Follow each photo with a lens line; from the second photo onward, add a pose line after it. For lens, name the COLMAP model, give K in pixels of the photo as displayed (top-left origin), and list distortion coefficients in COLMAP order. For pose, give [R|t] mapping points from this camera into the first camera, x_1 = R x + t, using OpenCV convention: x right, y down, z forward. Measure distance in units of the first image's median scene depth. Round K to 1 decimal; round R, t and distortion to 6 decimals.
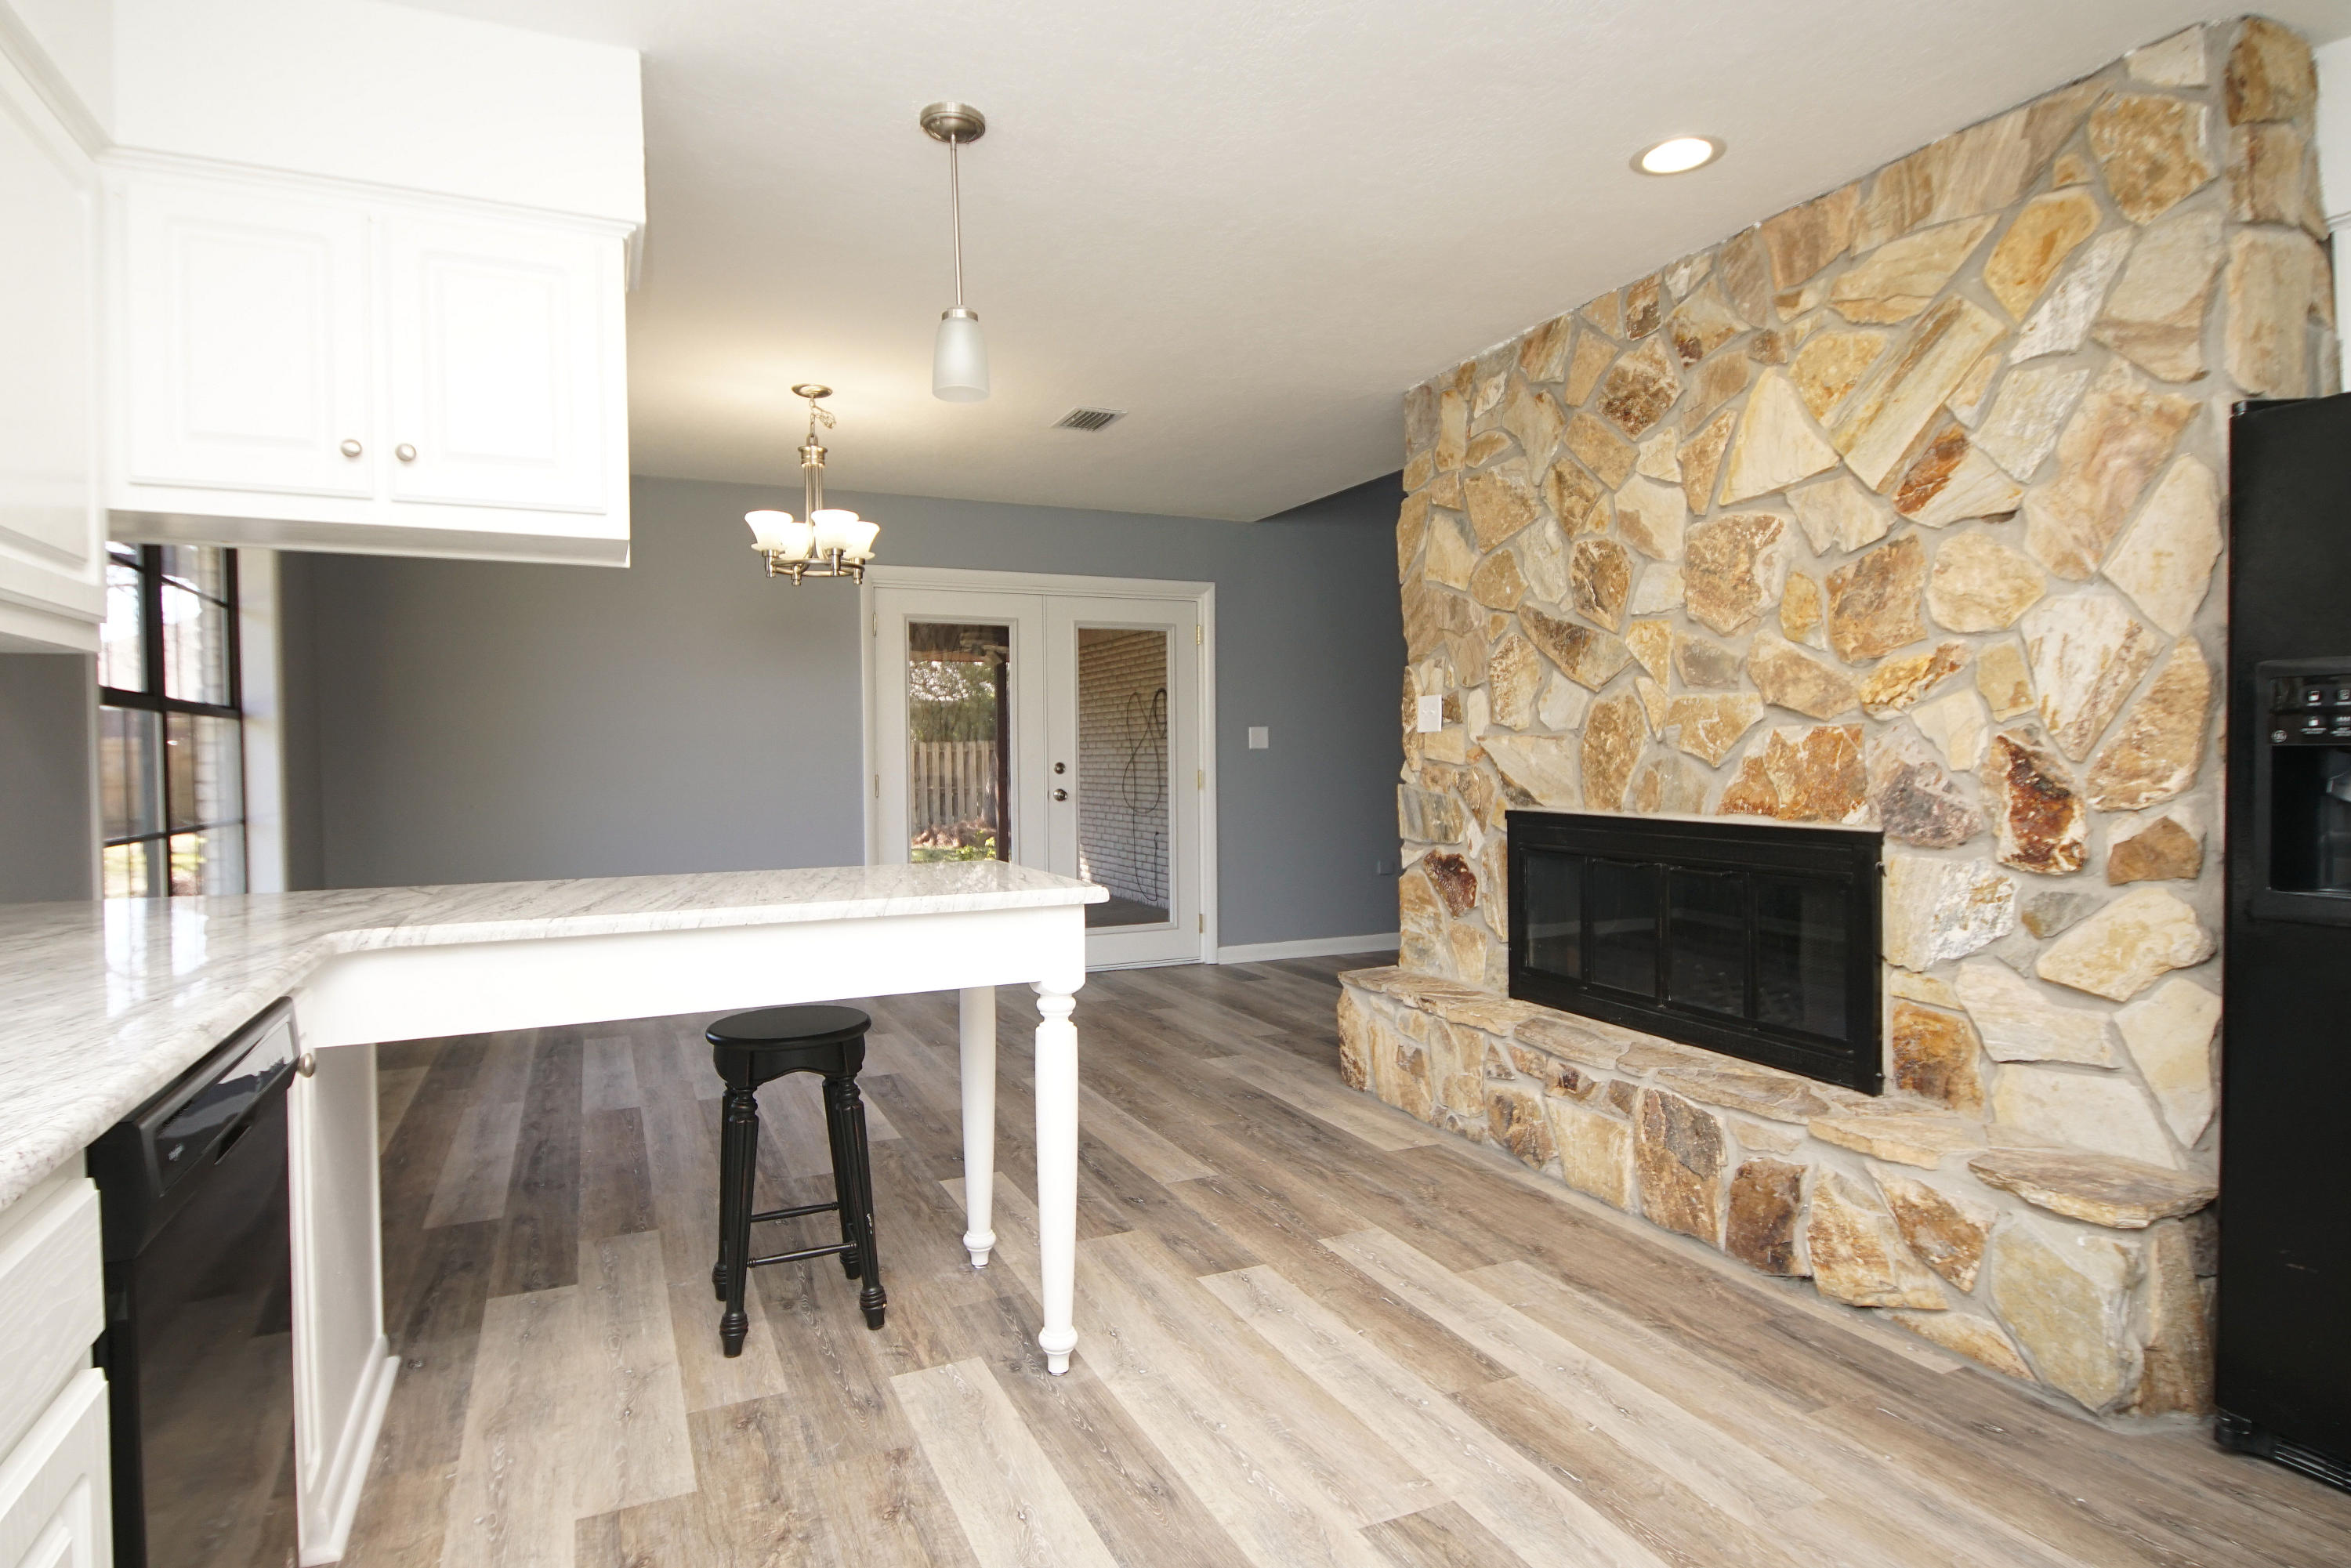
lens RADIAL K [[1258.4, 0, 1147.6], [0, 1258.4, 775.8], [0, 0, 1]] dist [0.040018, -0.035753]
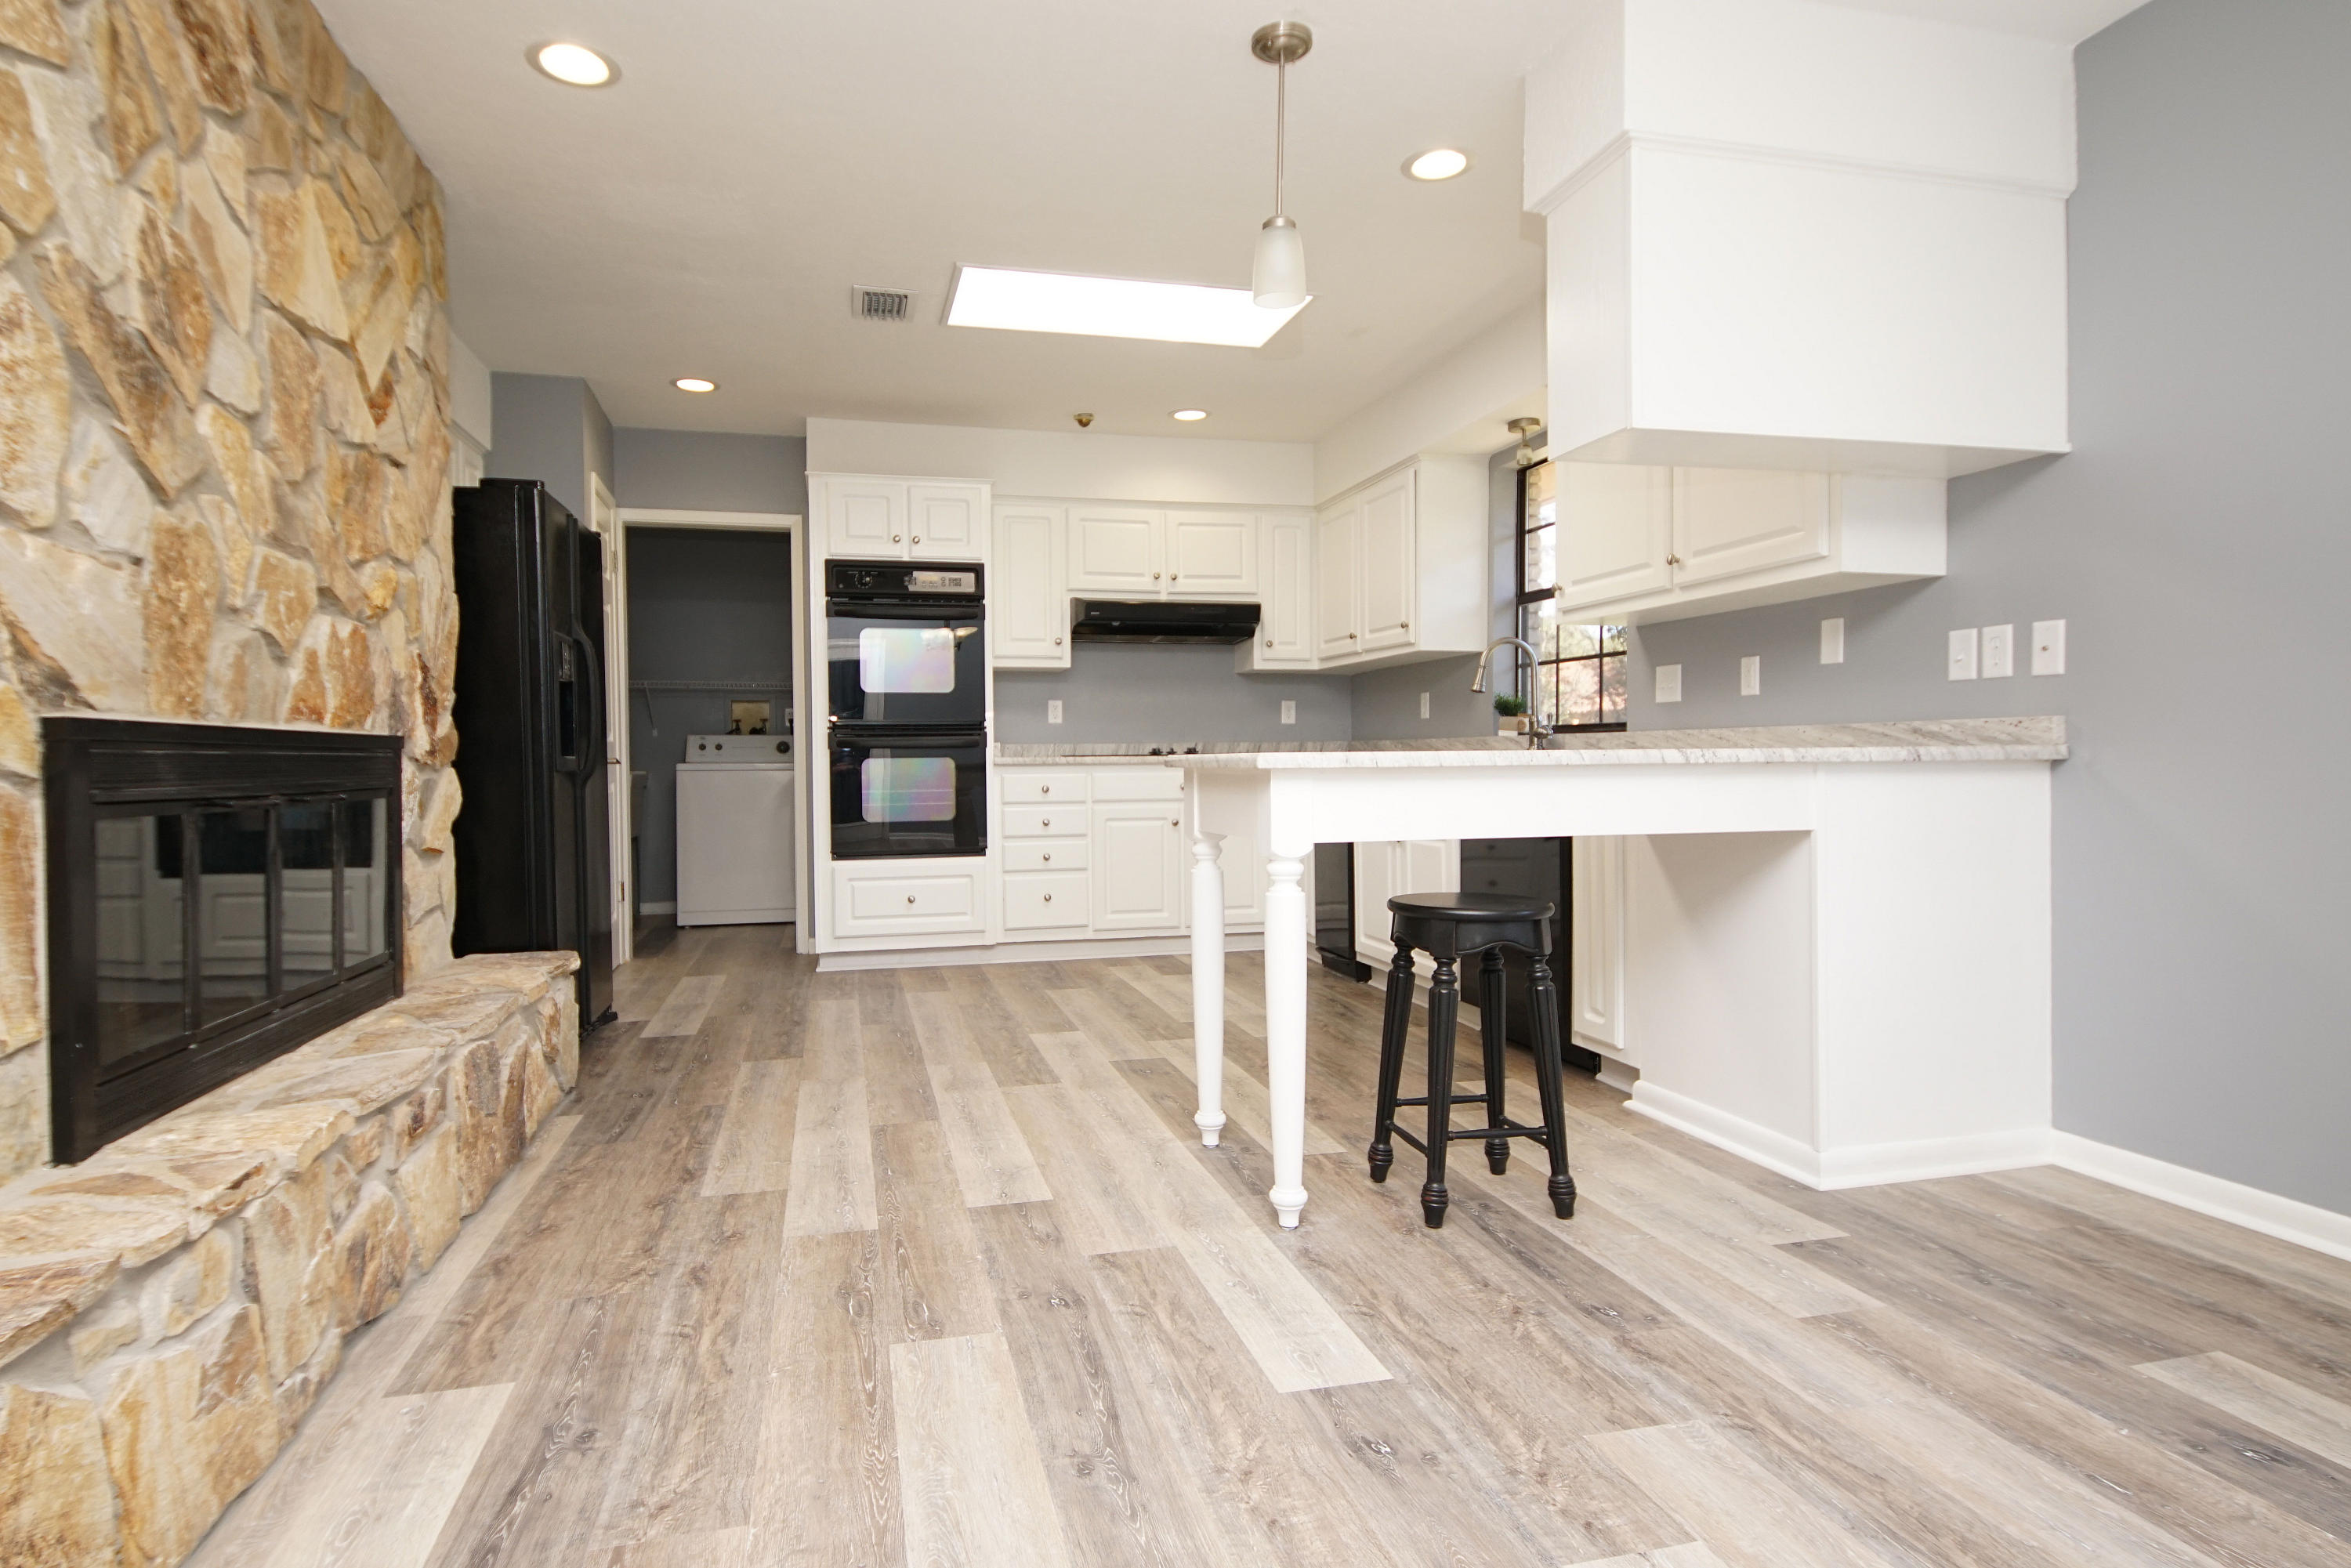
lens RADIAL K [[1258.4, 0, 1147.6], [0, 1258.4, 775.8], [0, 0, 1]] dist [0.040018, -0.035753]
pose [[-0.984371, 0.016303, 0.175351, -0.165602], [0.021944, 0.999301, 0.030277, 0.048625], [-0.174734, 0.033652, -0.984040, 1.578627]]
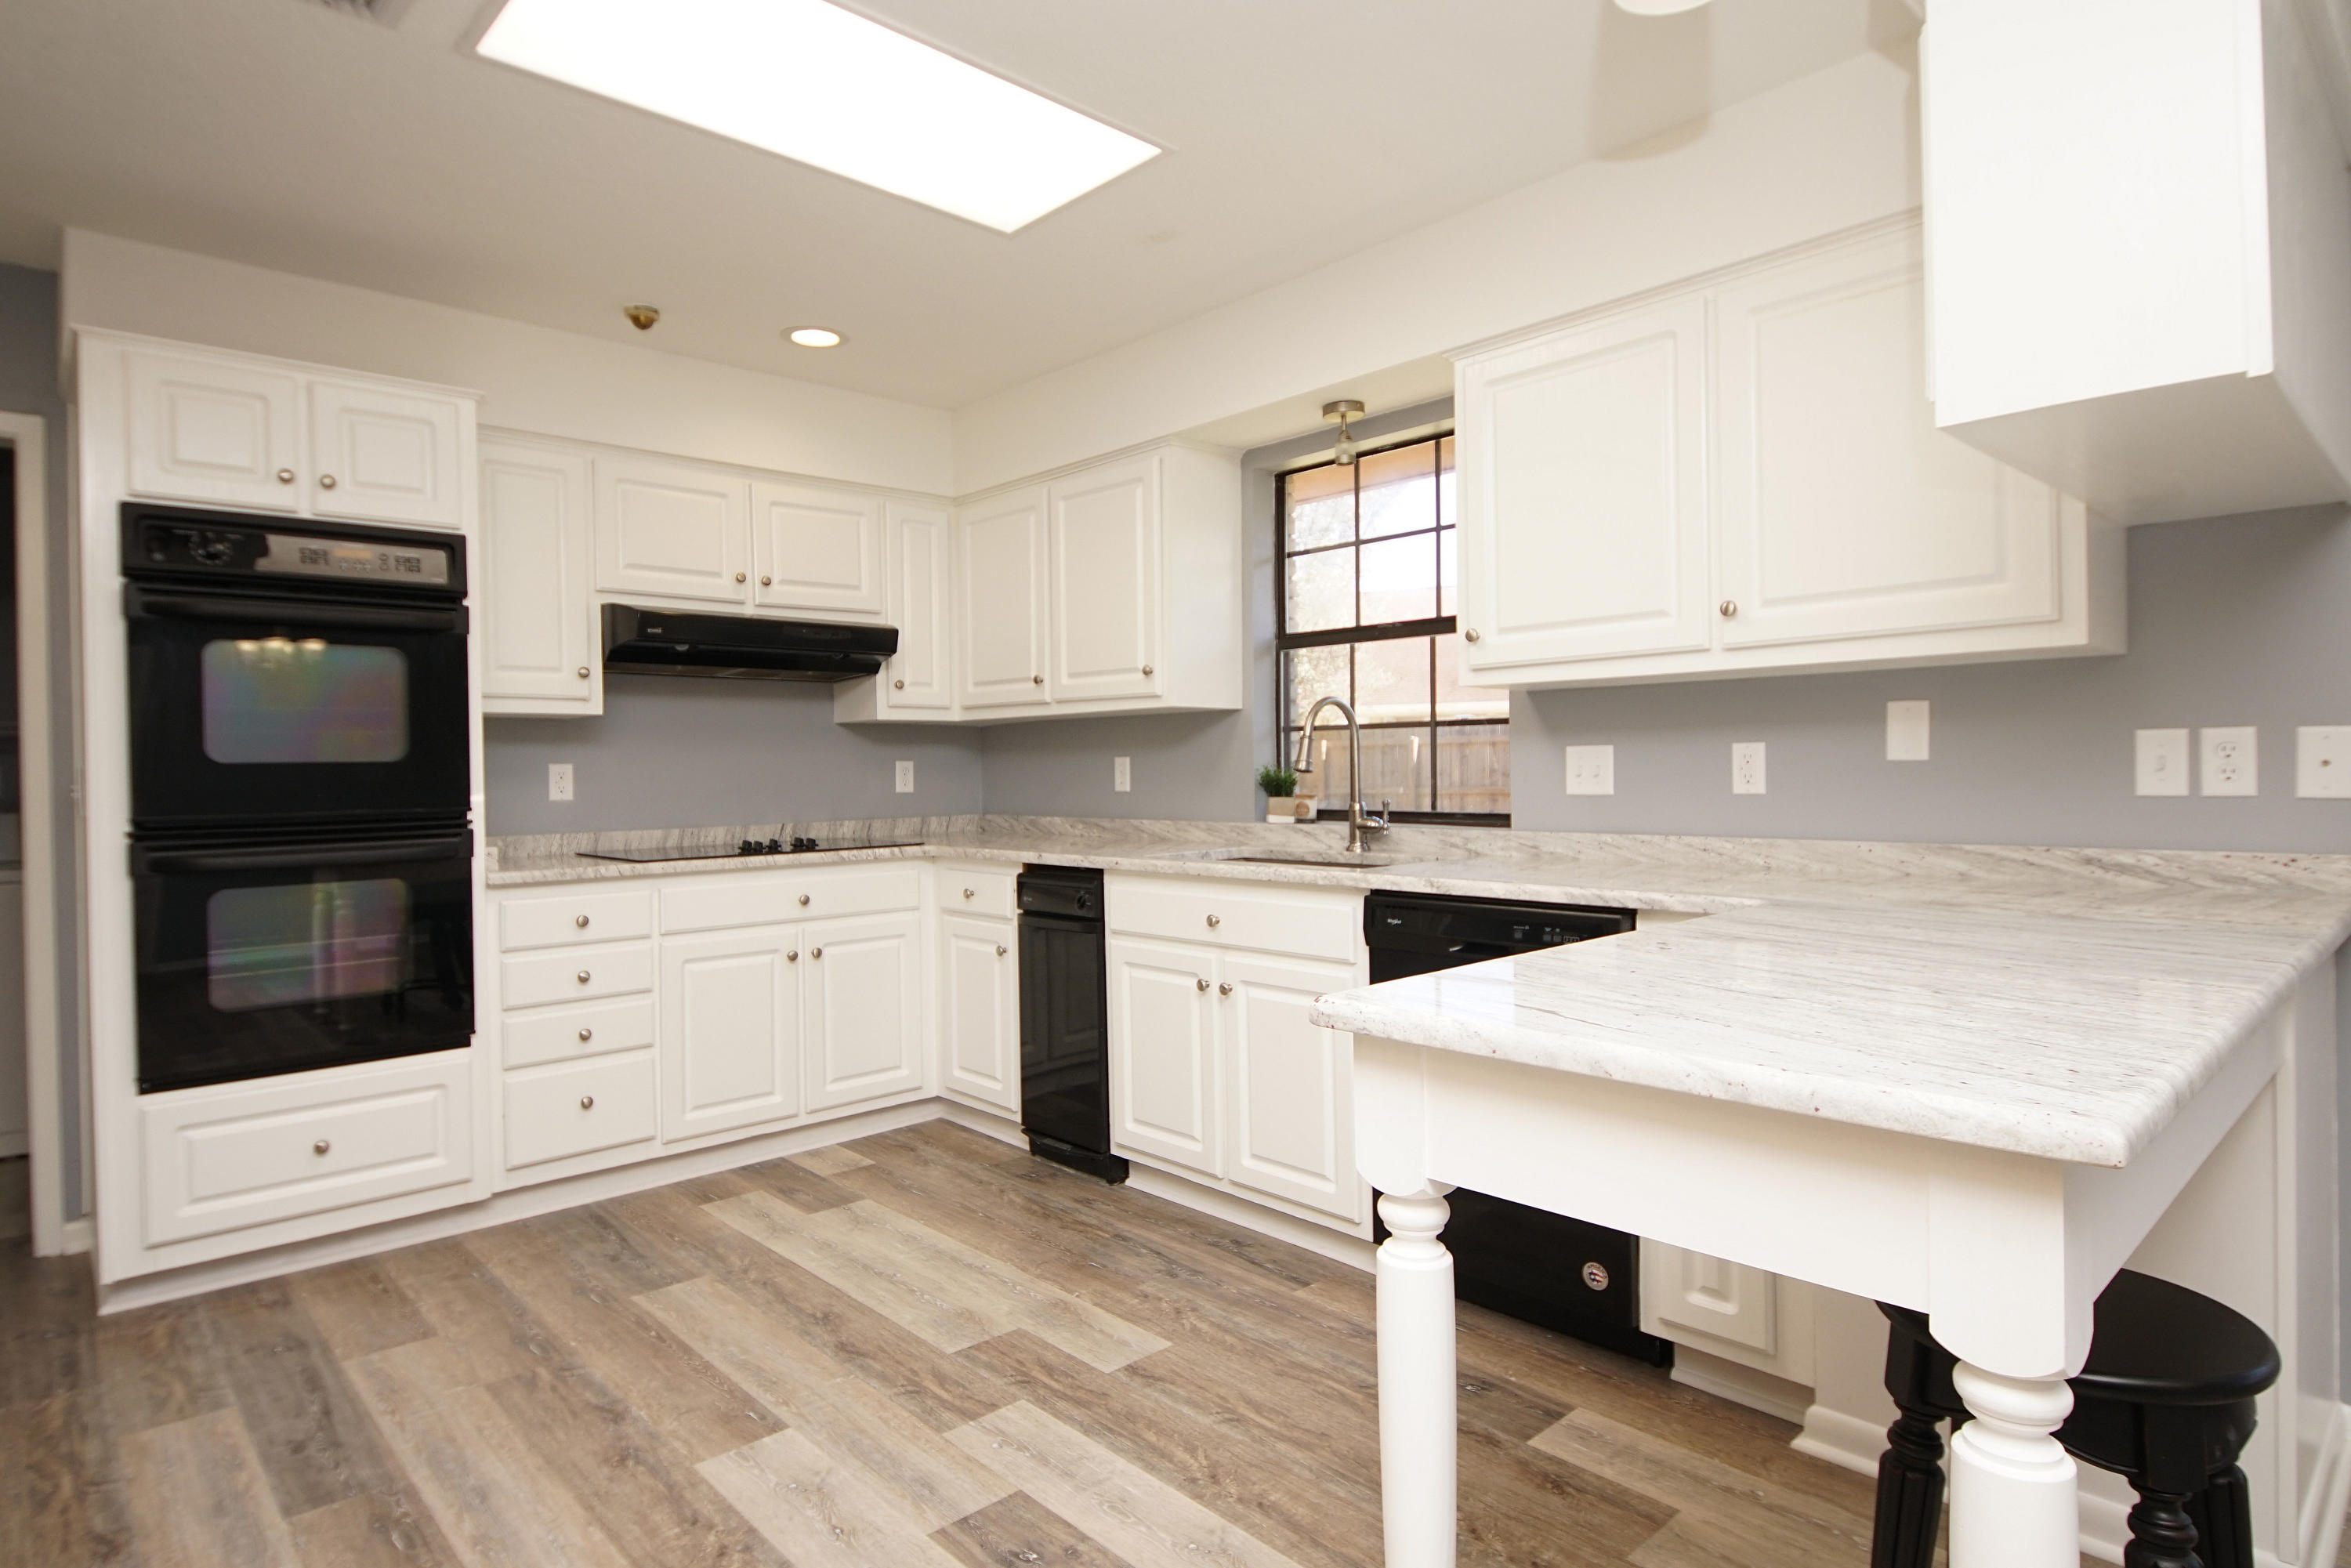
lens RADIAL K [[1258.4, 0, 1147.6], [0, 1258.4, 775.8], [0, 0, 1]] dist [0.040018, -0.035753]
pose [[-0.948709, 0.026573, -0.315032, 0.148507], [0.019322, 0.999472, 0.026118, -0.018724], [0.315560, 0.018691, -0.948722, 1.053511]]
